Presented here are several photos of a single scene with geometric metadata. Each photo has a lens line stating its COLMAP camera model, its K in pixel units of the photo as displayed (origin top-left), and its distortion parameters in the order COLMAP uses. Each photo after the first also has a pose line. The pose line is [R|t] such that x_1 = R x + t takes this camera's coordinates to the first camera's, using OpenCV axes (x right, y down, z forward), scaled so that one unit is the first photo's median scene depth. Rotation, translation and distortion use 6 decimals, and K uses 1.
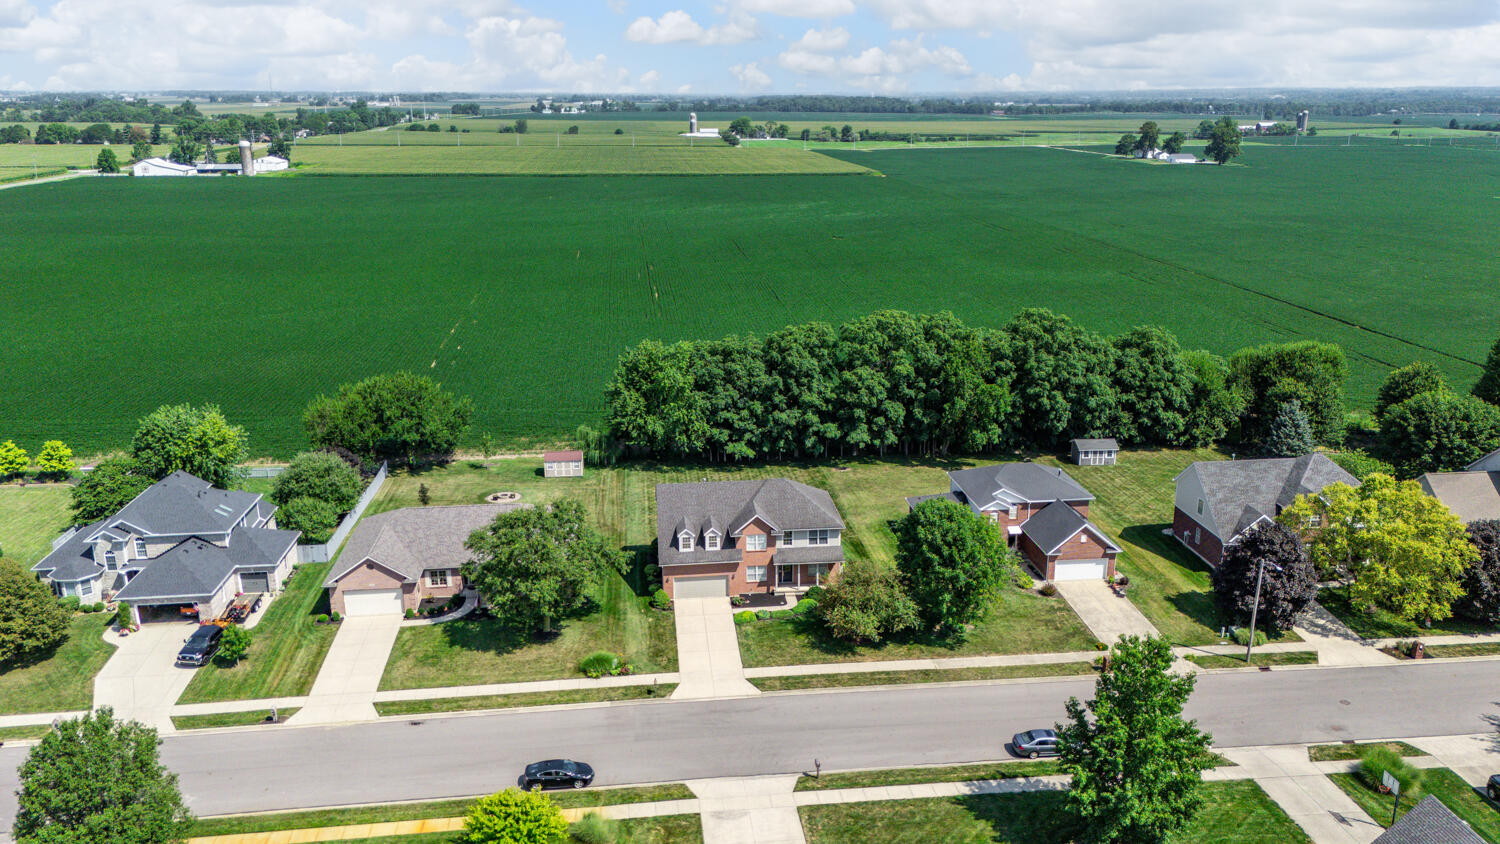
lens RADIAL K [[1116.4, 0, 750.0], [0, 1116.4, 422.0], [0, 0, 1]] dist [0.146739, -0.226659]
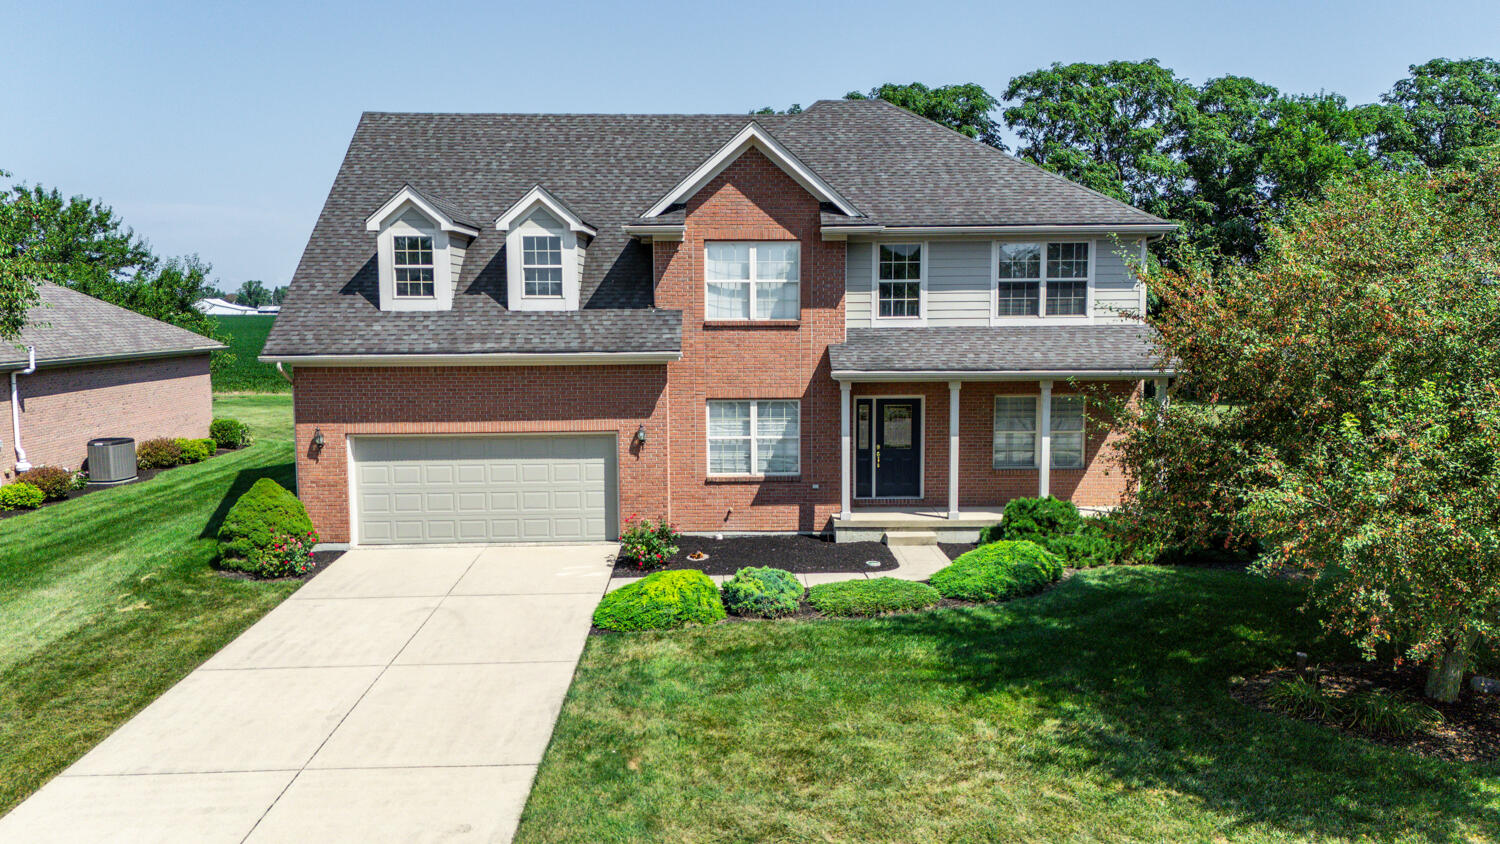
lens RADIAL K [[1118.0, 0, 752.7], [0, 1118.0, 430.7], [0, 0, 1]] dist [0.065779, -0.061148]
pose [[0.996973, 0.007545, -0.077385, 0.016731], [-0.020049, 0.986569, -0.162112, 0.126257], [0.075122, 0.163173, 0.983733, 0.593334]]
